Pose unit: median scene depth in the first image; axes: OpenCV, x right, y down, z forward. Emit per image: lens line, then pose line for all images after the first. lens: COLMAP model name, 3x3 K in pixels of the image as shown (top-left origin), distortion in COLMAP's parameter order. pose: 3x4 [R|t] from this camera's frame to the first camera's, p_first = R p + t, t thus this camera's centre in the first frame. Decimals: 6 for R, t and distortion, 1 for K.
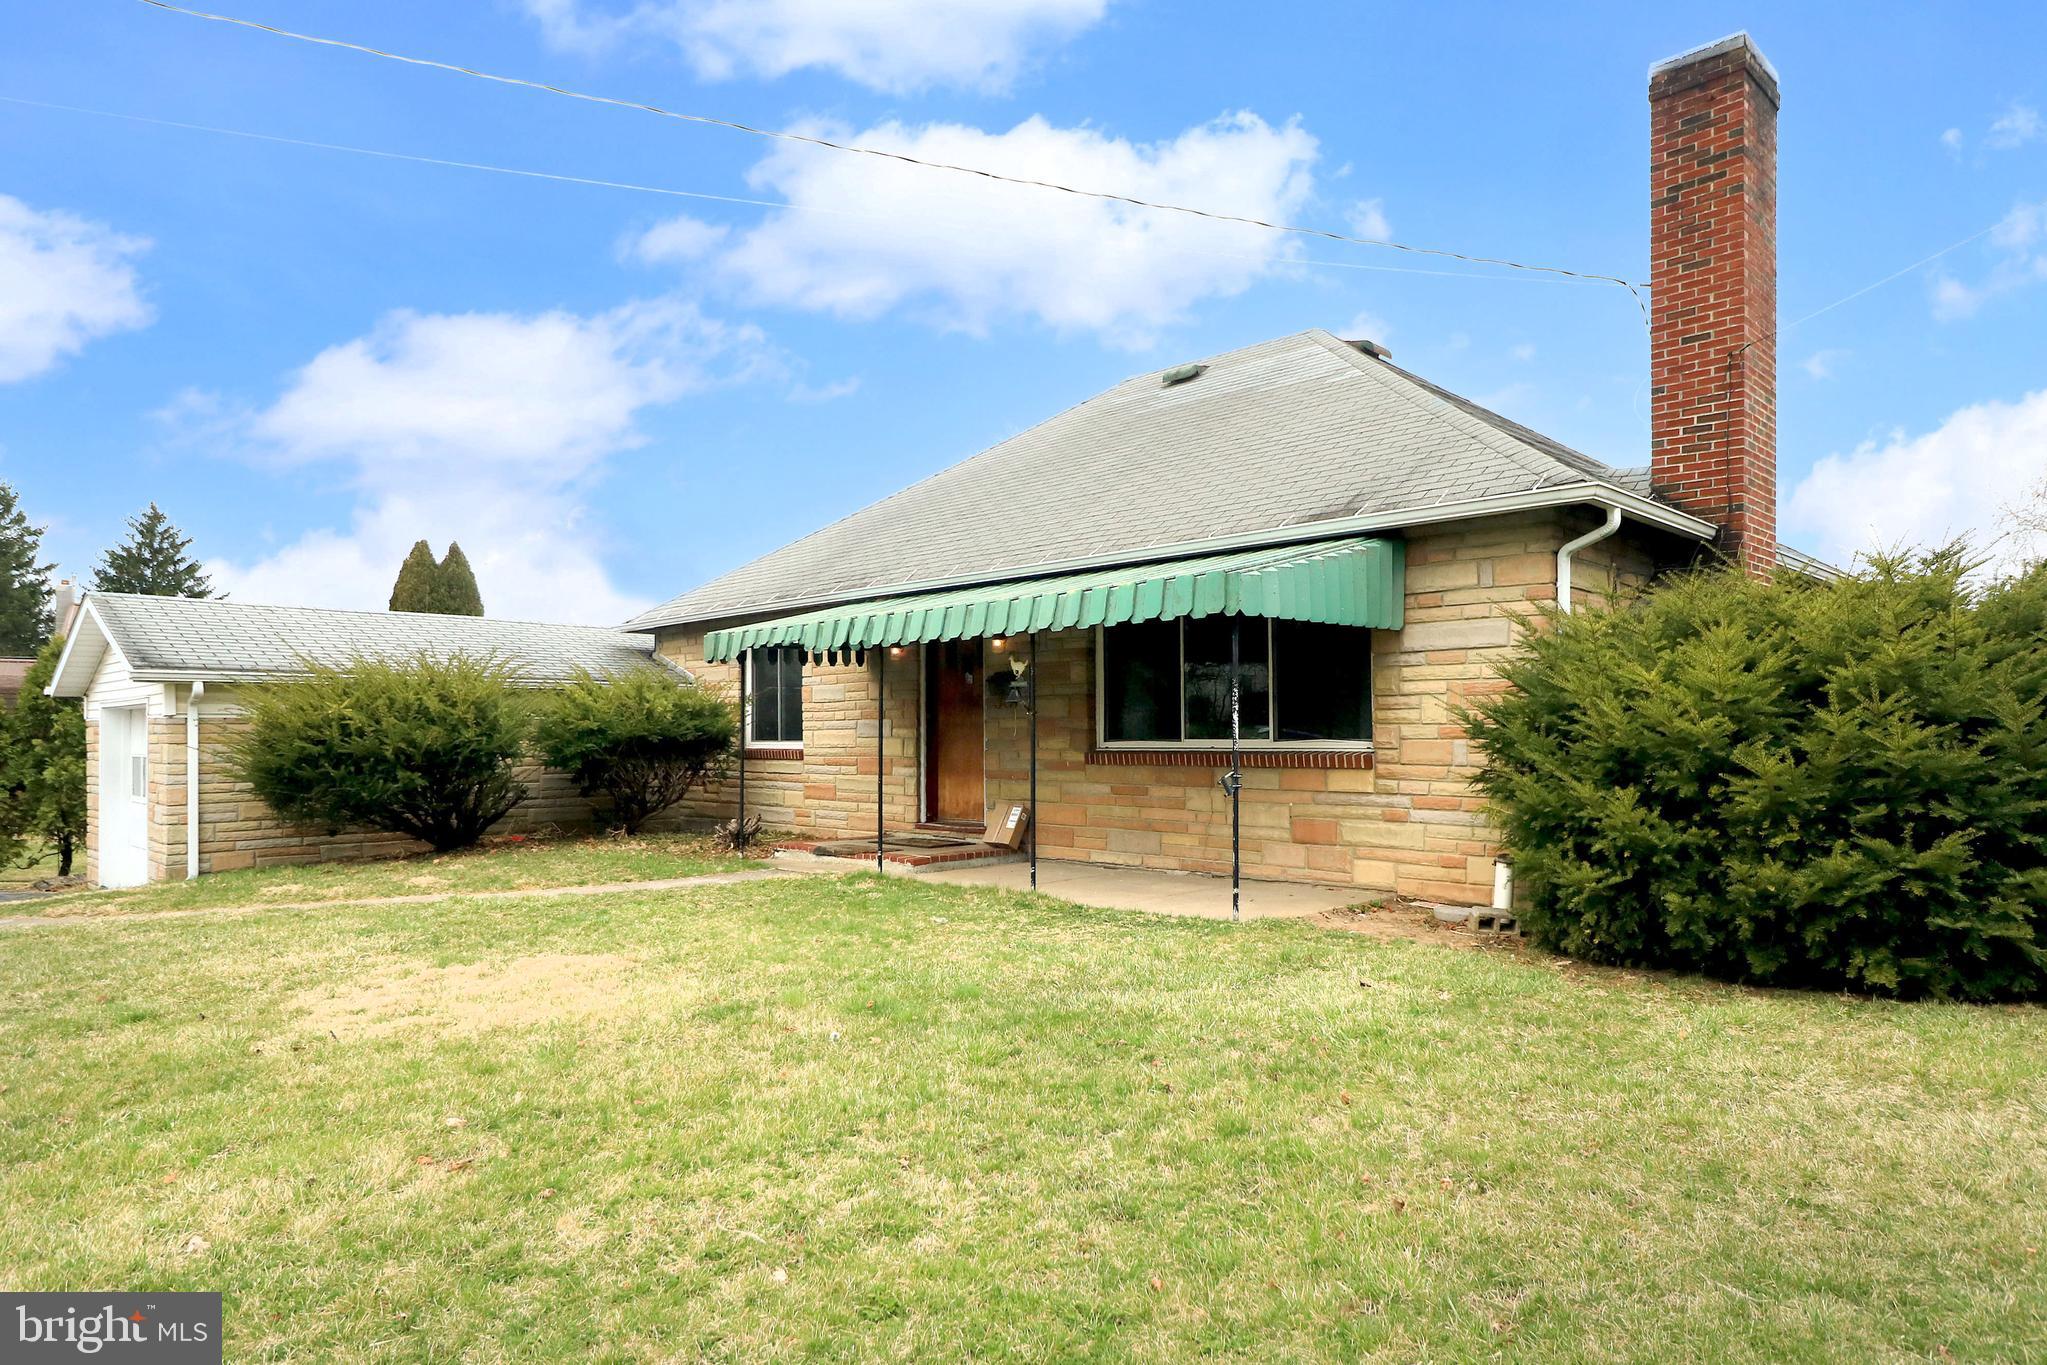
lens RADIAL K [[1033.4, 0, 1005.4], [0, 1033.4, 696.0], [0, 0, 1]] dist [0.010353, -0.001719]
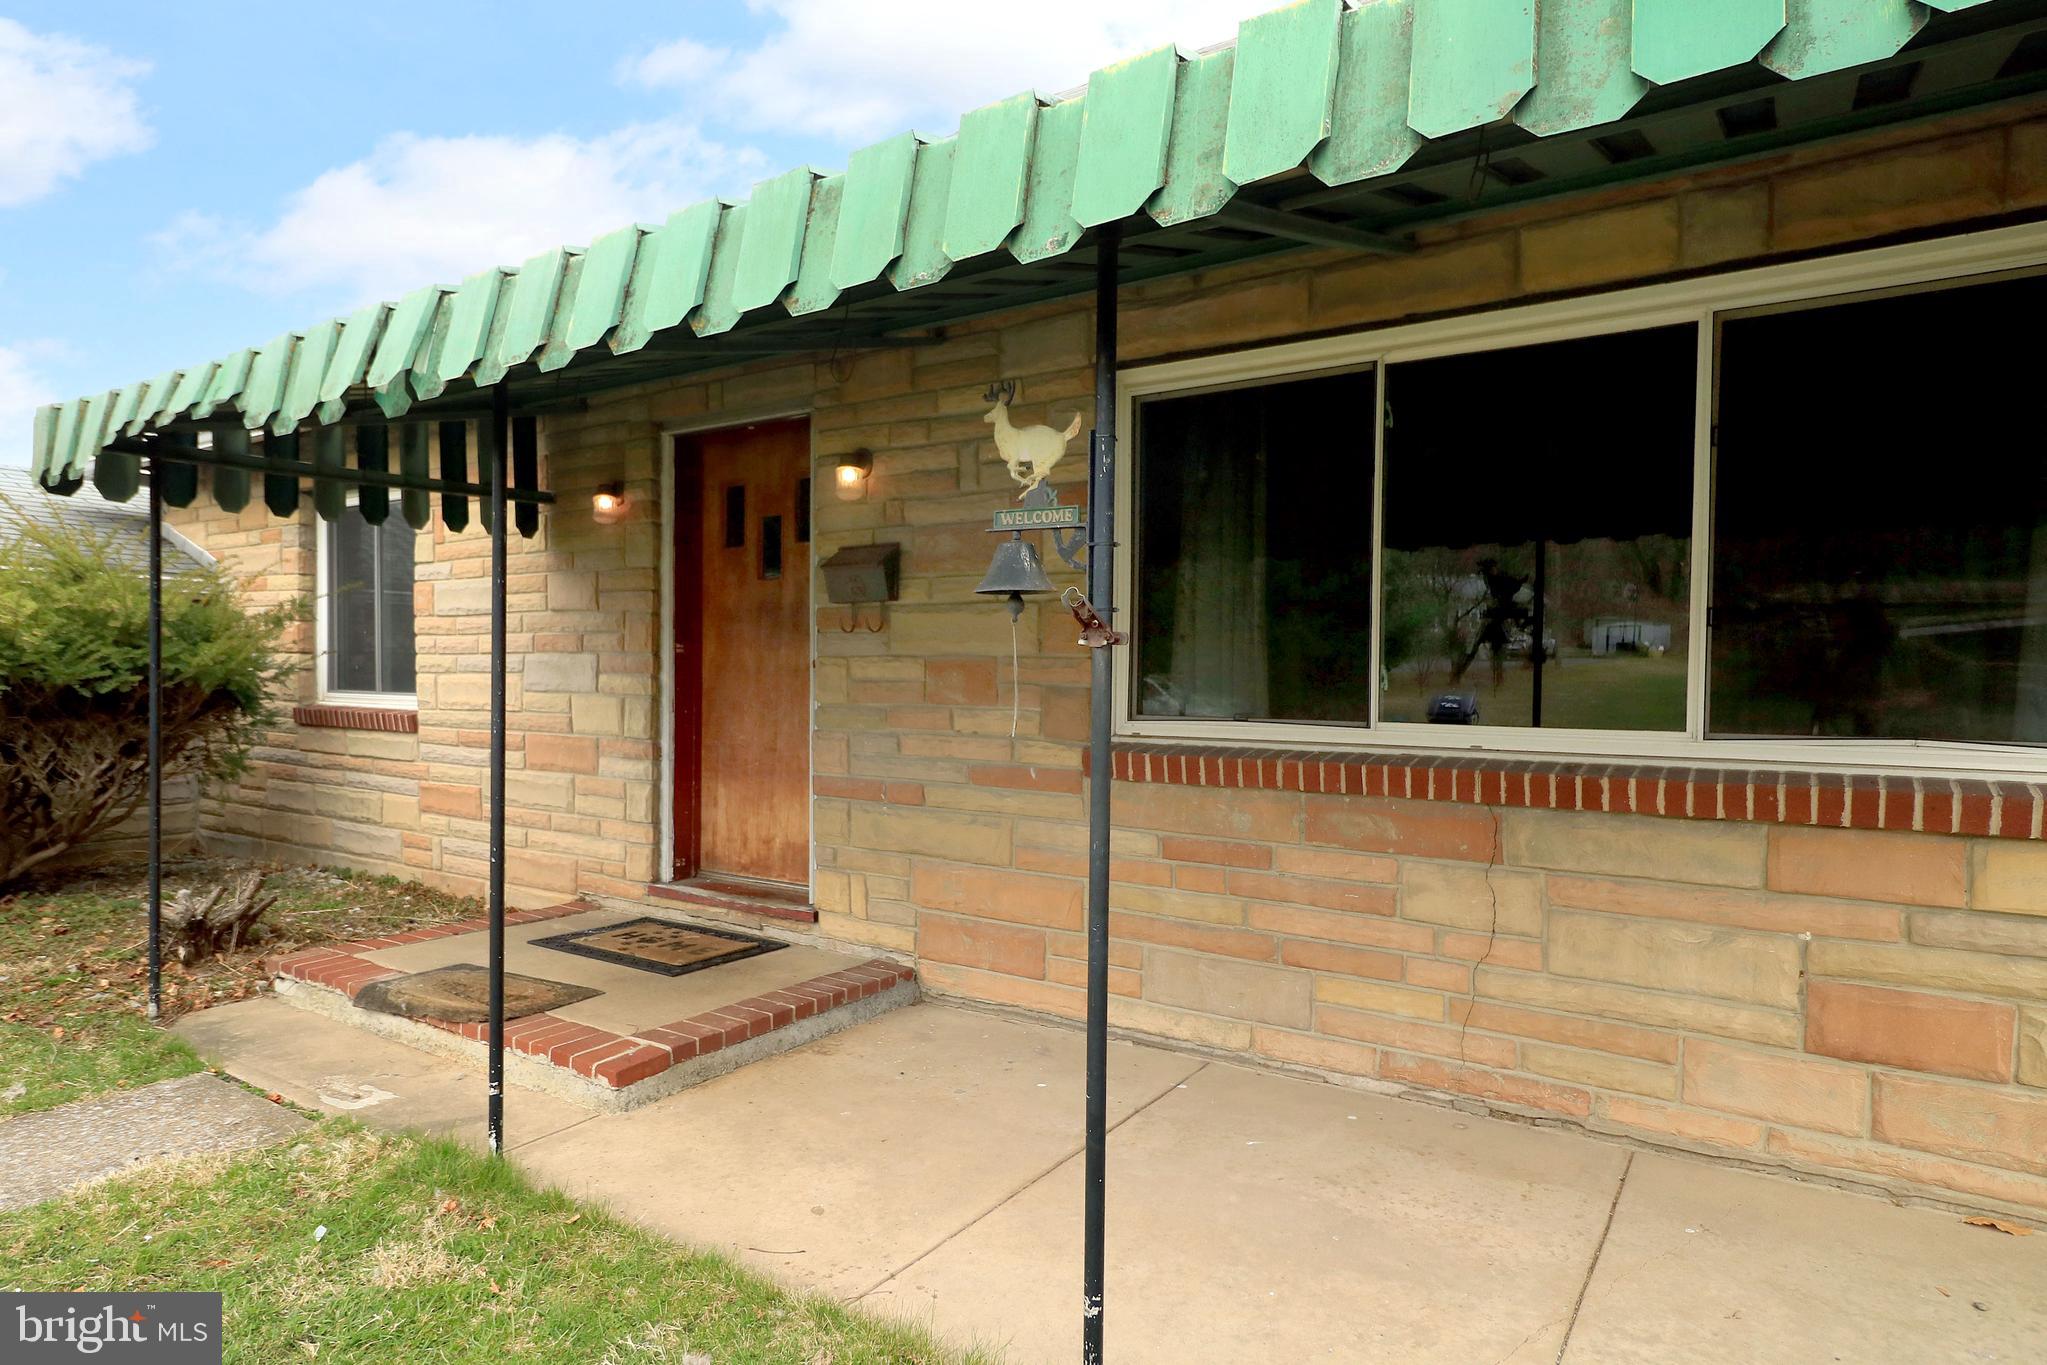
lens RADIAL K [[1033.4, 0, 985.6], [0, 1033.4, 691.2], [0, 0, 1]] dist [0.010353, -0.001719]
pose [[0.980383, 0.013828, 0.196618, -0.037393], [-0.024158, 0.998445, 0.050235, 0.014124], [-0.195617, -0.054000, 0.979192, 0.615027]]
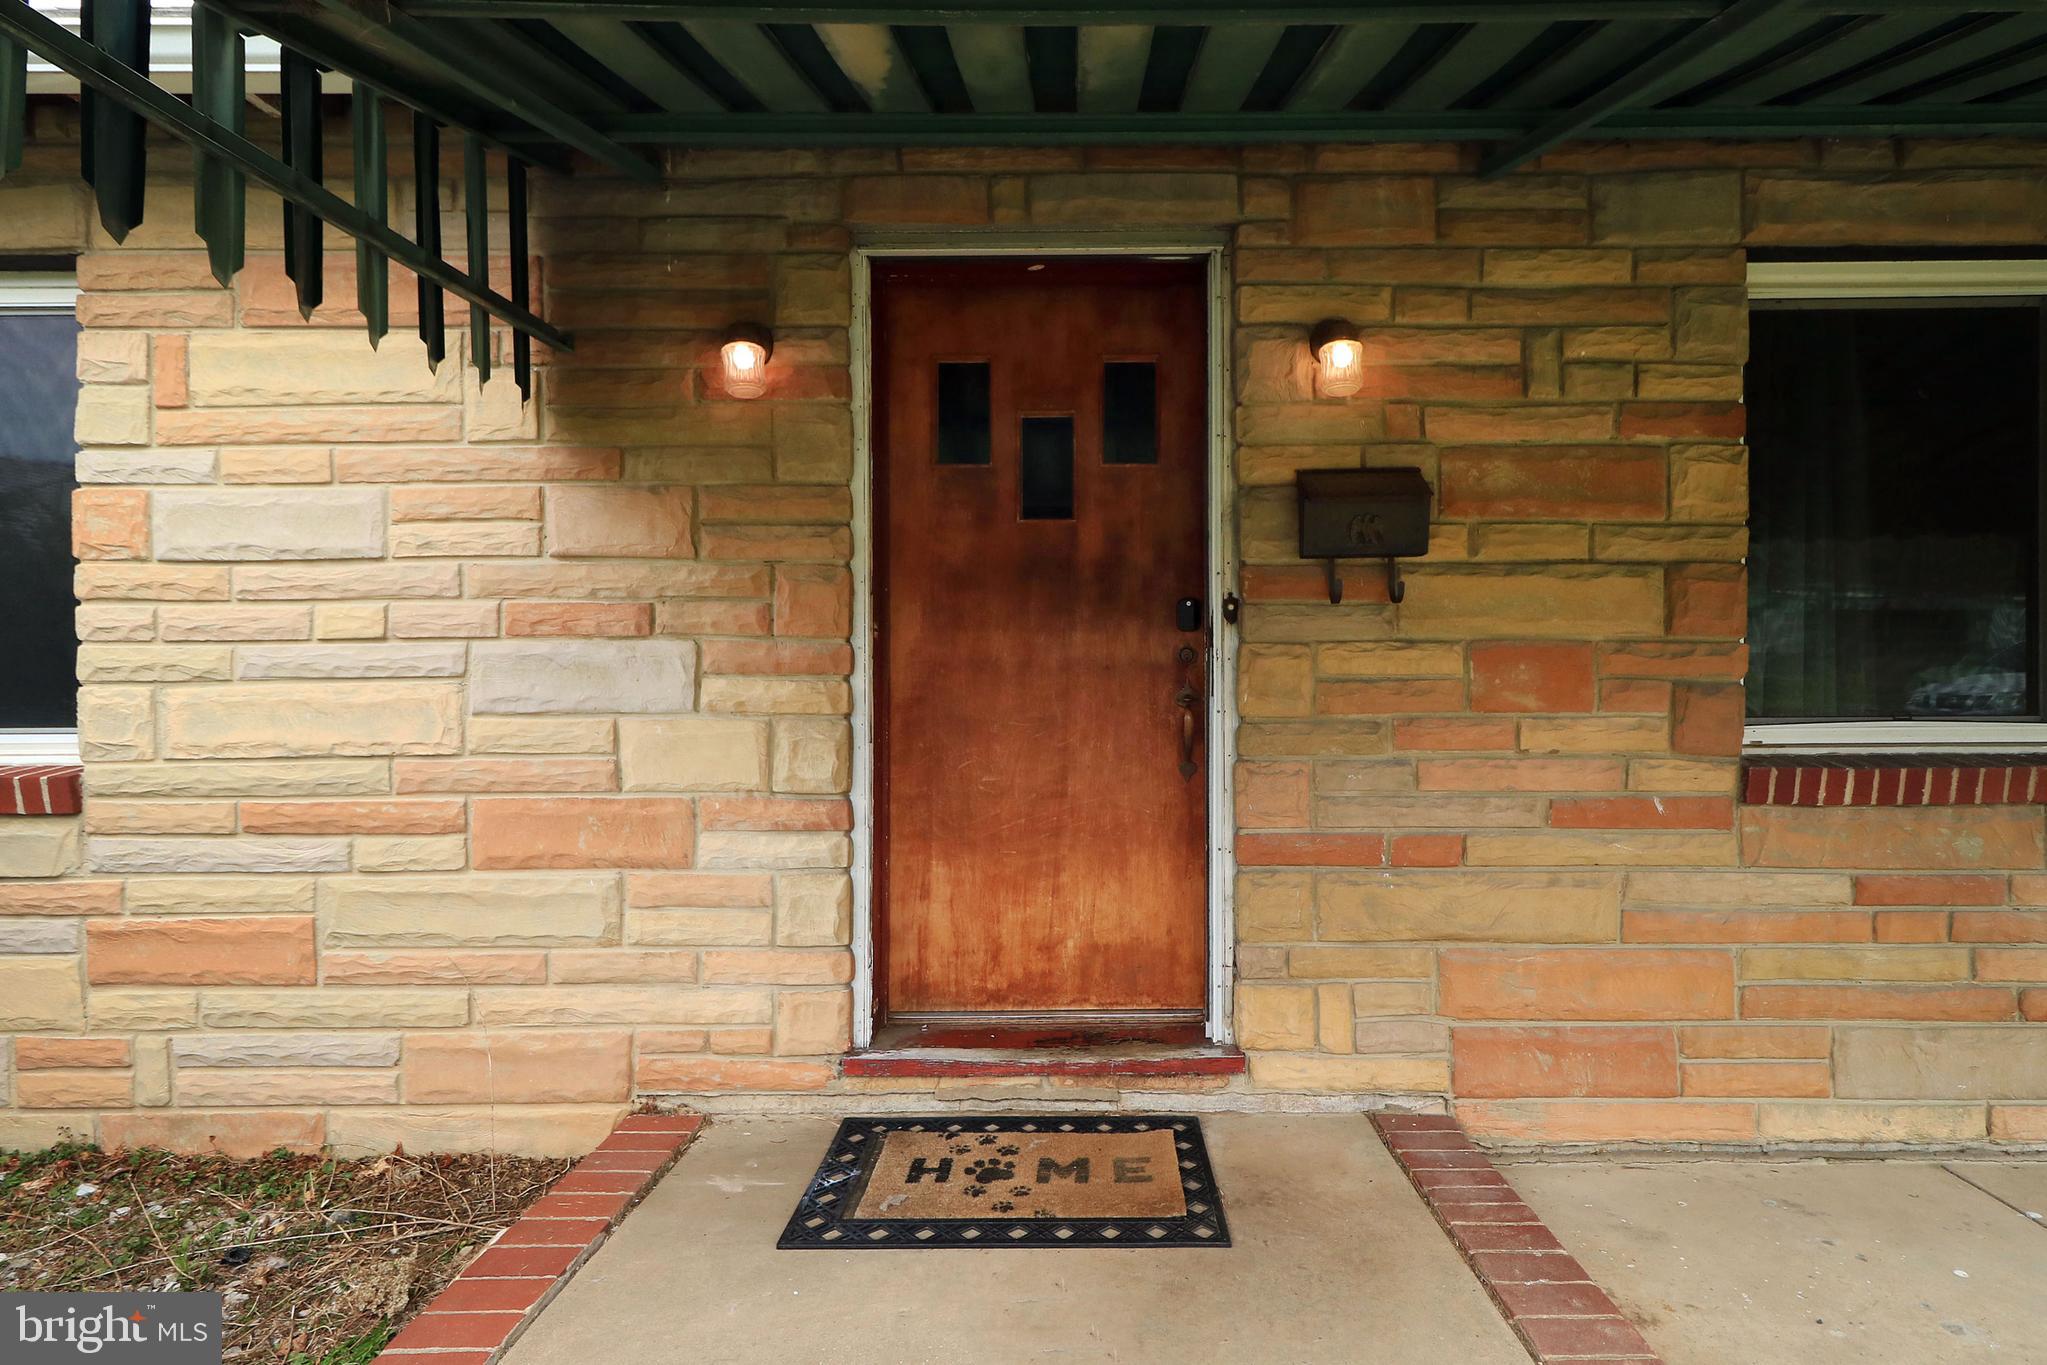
lens RADIAL K [[1007.7, 0, 1018.0], [0, 1007.7, 668.7], [0, 0, 1]] dist [0.009324, -0.000490]
pose [[0.730726, 0.012354, 0.682559, -0.259795], [-0.024902, 0.999653, 0.008565, 0.030300], [-0.682216, -0.023256, 0.730781, 0.921836]]
